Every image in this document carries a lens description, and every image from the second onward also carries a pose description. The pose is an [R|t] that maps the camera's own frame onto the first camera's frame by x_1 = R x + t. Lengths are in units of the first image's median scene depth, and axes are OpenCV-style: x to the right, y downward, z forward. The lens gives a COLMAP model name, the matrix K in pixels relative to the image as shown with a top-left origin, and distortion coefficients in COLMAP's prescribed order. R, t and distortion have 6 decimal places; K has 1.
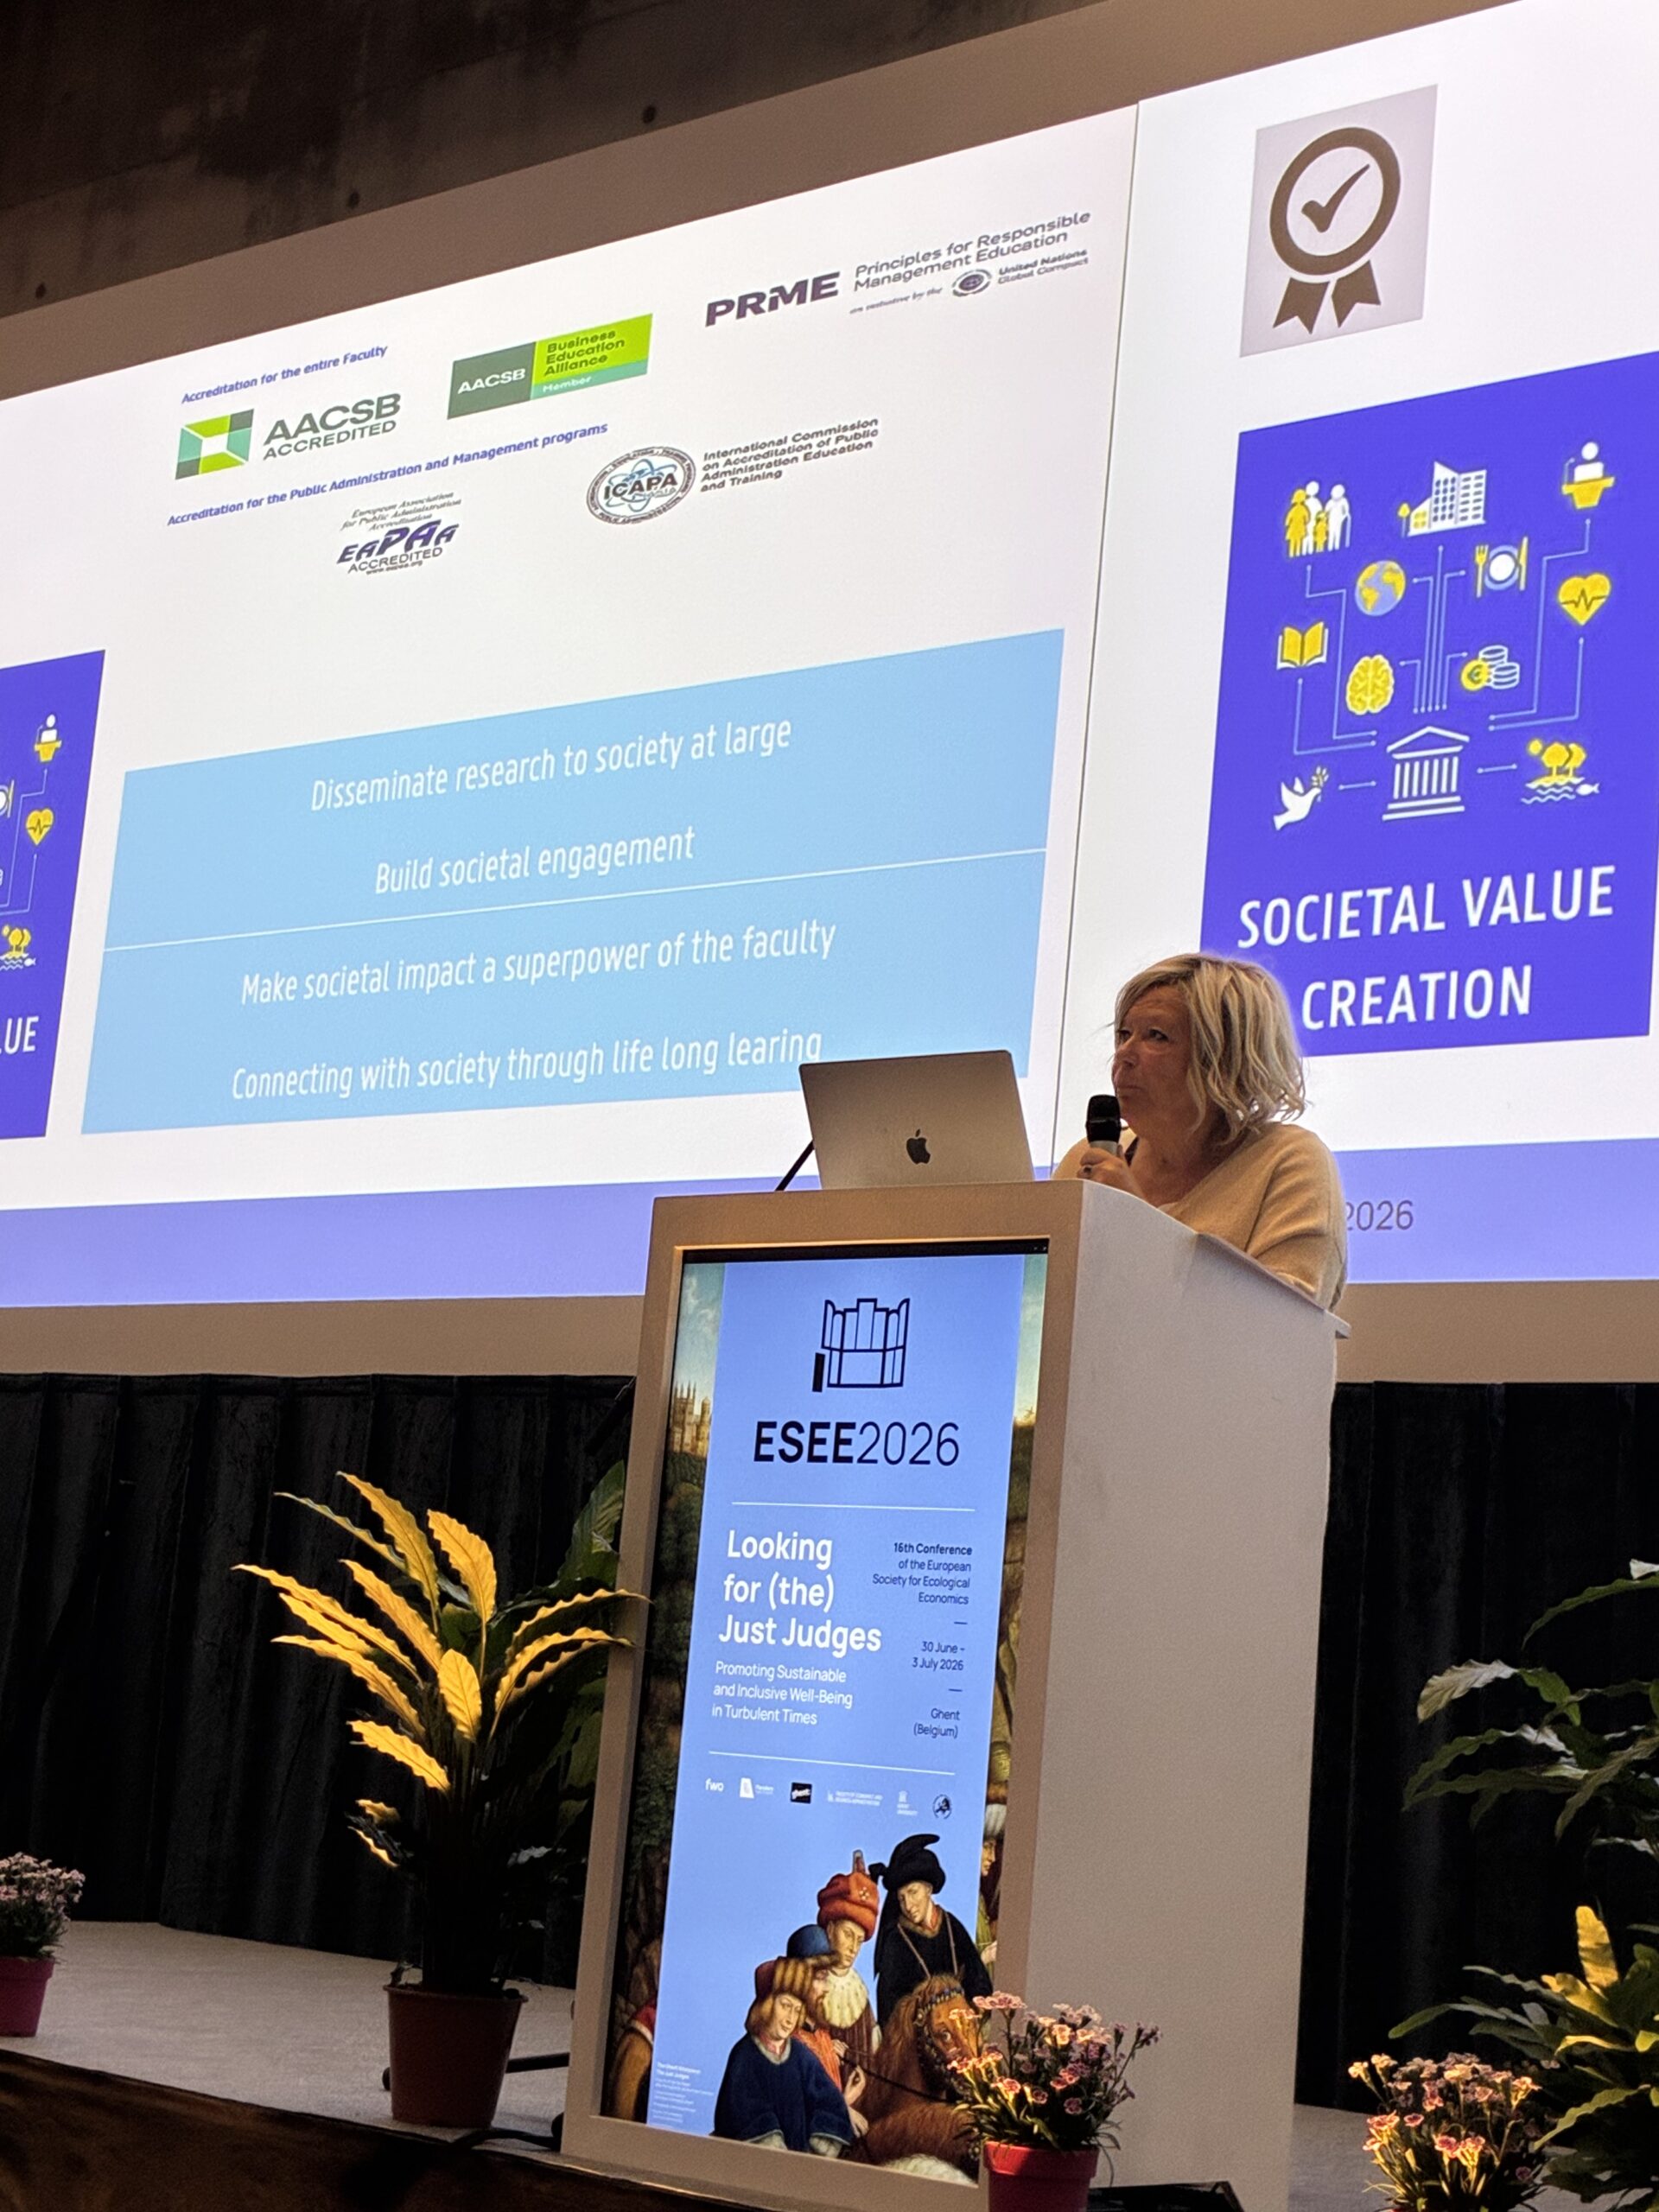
lens RADIAL K [[3672.3, 0, 829.5], [0, 3672.3, 1106.0], [0, 0, 1]] dist [0.260262, -1.381294]
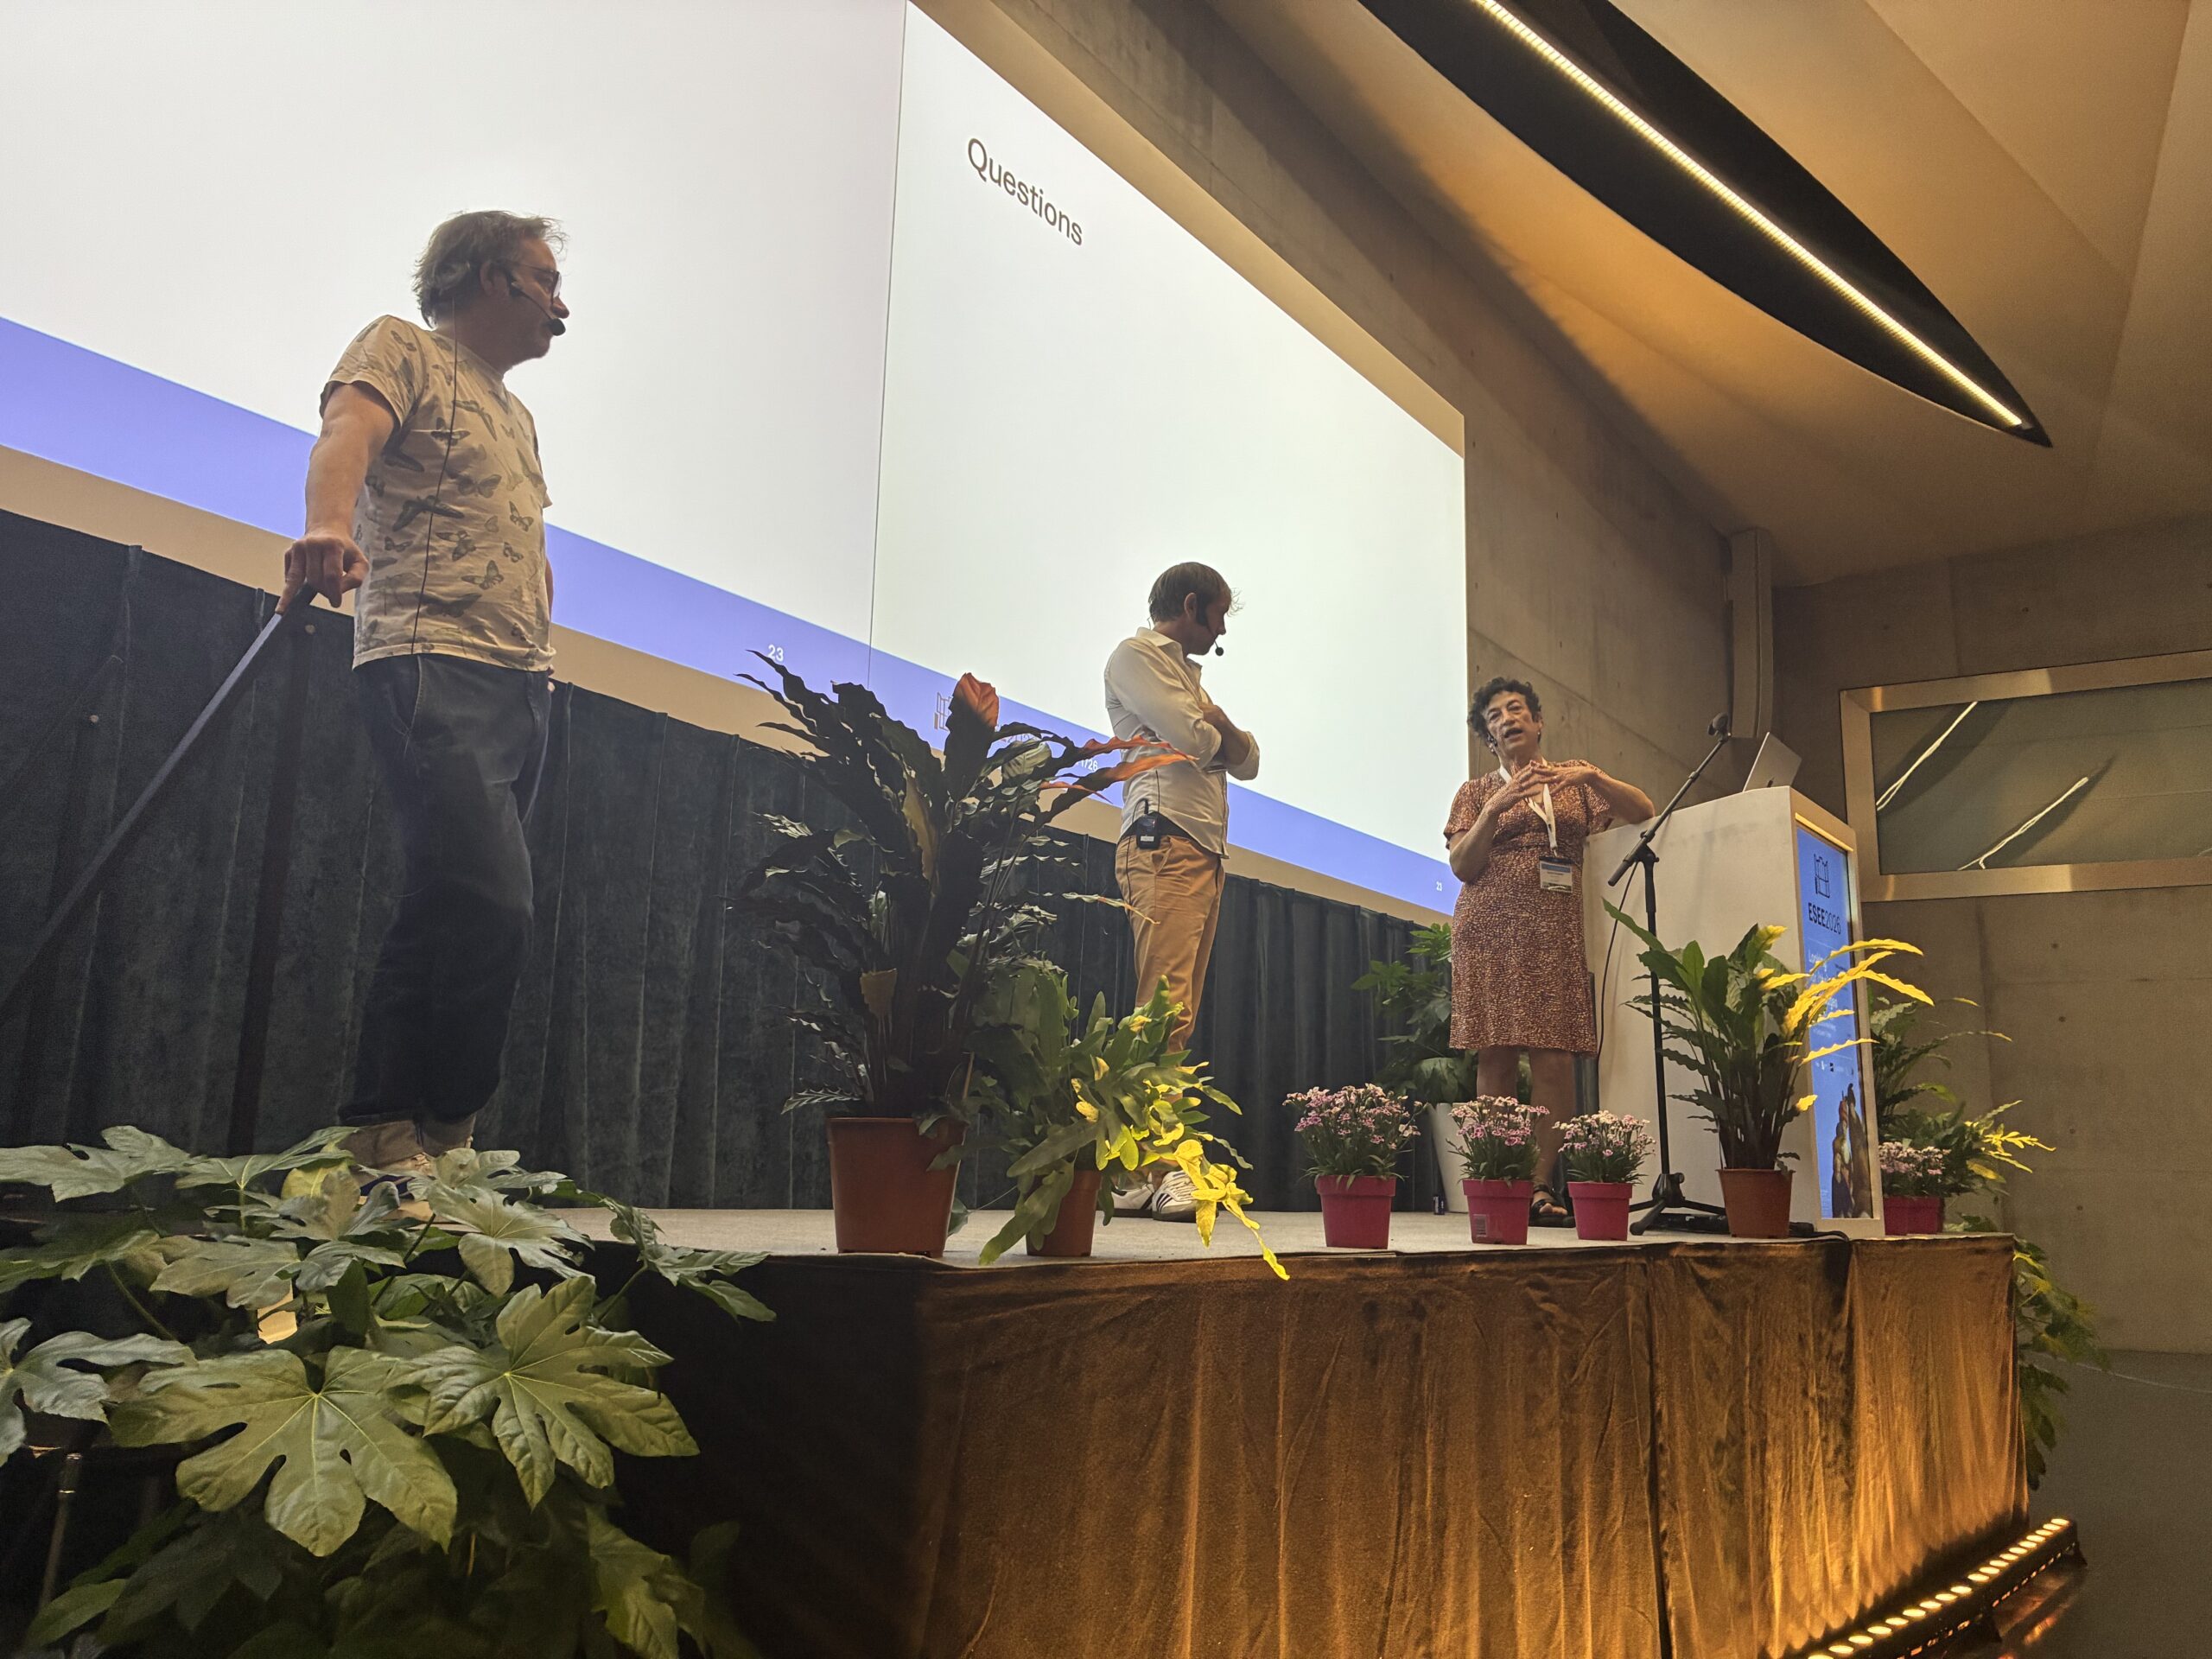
lens RADIAL K [[1711.6, 0, 1121.5], [0, 1711.6, 821.9], [0, 0, 1]] dist [0.030166, -0.001222]
pose [[-0.064943, 0.121885, 0.990417, -1.055447], [-0.194866, 0.971856, -0.132378, 0.265568], [-0.978678, -0.201596, -0.039364, 1.502782]]
